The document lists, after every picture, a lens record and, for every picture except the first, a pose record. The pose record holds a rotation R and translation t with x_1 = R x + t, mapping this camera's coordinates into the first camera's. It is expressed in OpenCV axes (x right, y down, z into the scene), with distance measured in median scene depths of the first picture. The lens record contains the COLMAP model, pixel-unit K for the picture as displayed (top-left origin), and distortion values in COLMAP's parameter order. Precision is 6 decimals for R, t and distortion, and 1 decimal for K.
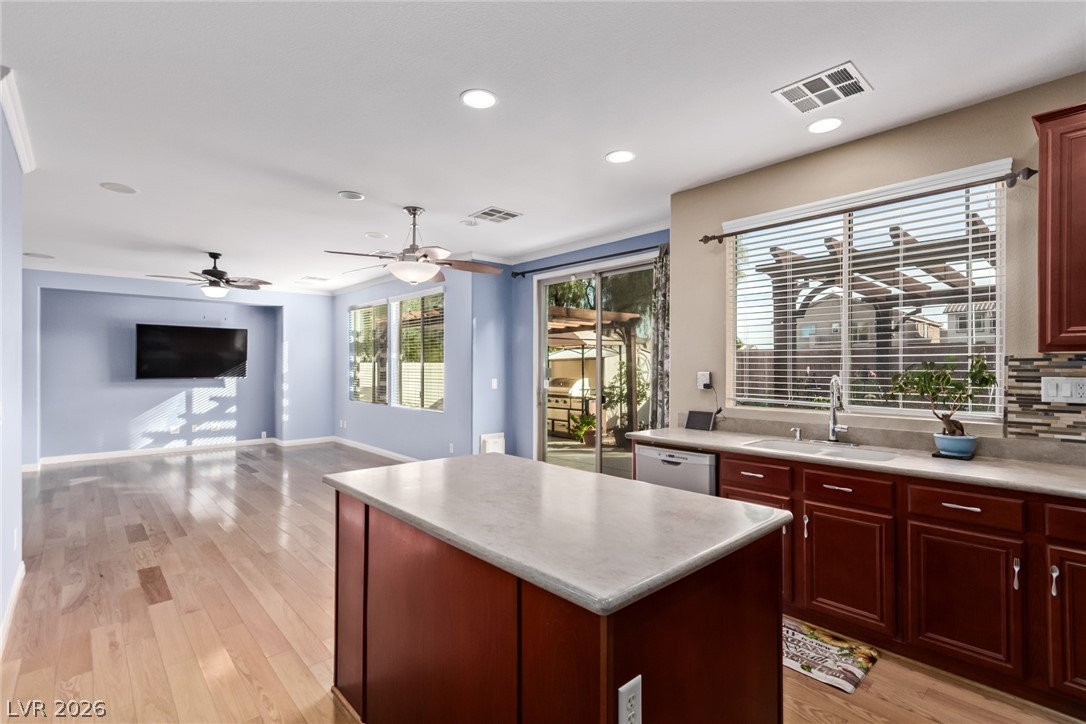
lens RADIAL K [[508.7, 0, 545.2], [0, 508.7, 365.3], [0, 0, 1]] dist [0.004646, 0.000104]
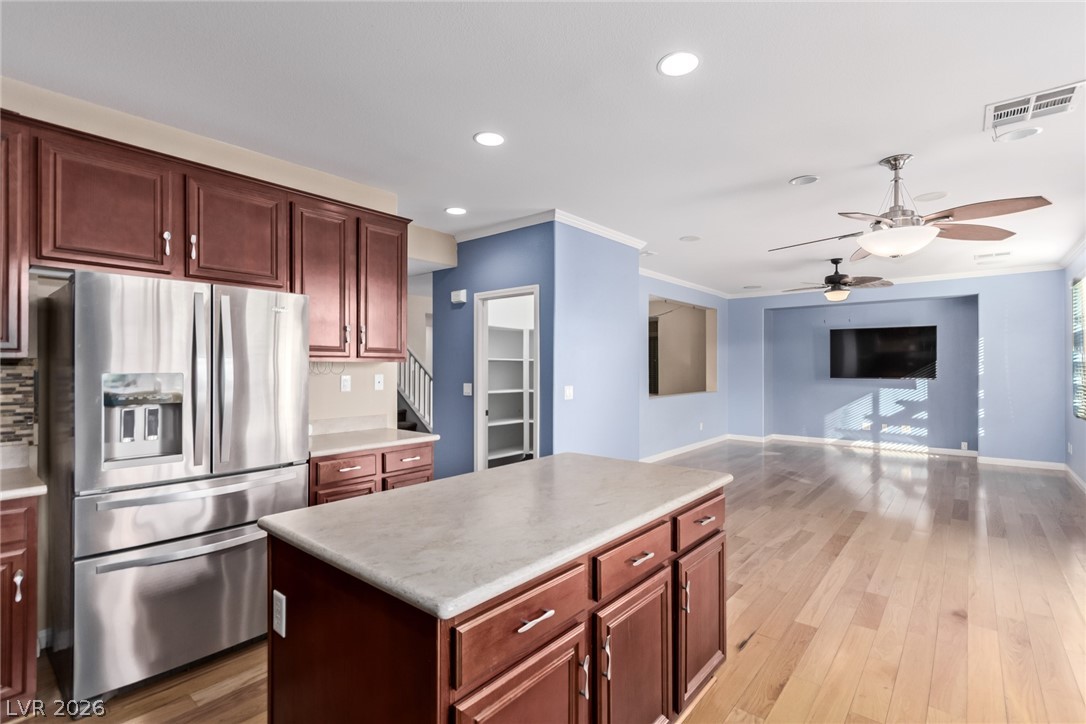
lens RADIAL K [[502.2, 0, 544.7], [0, 502.2, 368.8], [0, 0, 1]] dist [0.002273, 0.000060]
pose [[0.129820, 0.002345, -0.991535, 0.233610], [0.005527, 0.999980, 0.003089, -0.001150], [0.991522, -0.005881, 0.129805, 0.217815]]
